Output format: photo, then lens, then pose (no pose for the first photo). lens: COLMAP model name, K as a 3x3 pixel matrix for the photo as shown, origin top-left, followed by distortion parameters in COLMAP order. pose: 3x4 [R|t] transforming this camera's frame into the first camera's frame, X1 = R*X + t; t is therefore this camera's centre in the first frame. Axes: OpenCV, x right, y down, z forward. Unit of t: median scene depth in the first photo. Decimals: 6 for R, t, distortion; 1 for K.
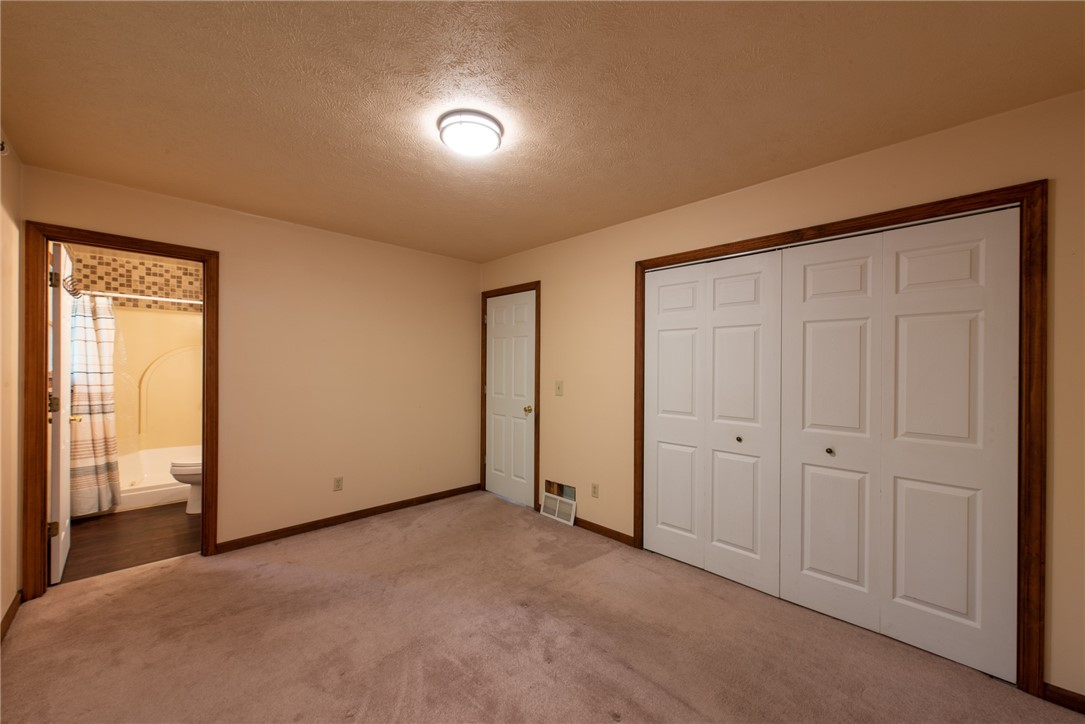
lens RADIAL K [[418.9, 0, 543.2], [0, 418.9, 364.8], [0, 0, 1]] dist [0.002300, -0.000545]
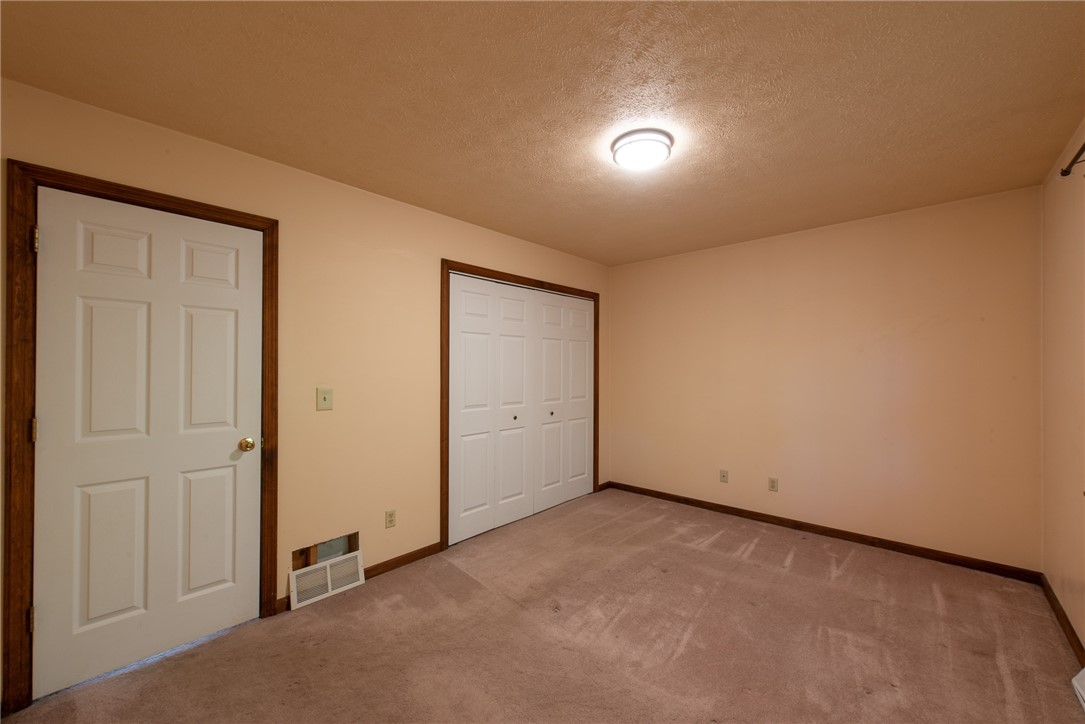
lens RADIAL K [[418.9, 0, 543.2], [0, 418.9, 364.8], [0, 0, 1]] dist [0.002300, -0.000545]
pose [[-0.053522, -0.007830, 0.998536, -0.770526], [-0.006593, 0.999950, 0.007488, -0.007561], [-0.998545, -0.006183, -0.053571, 0.822211]]
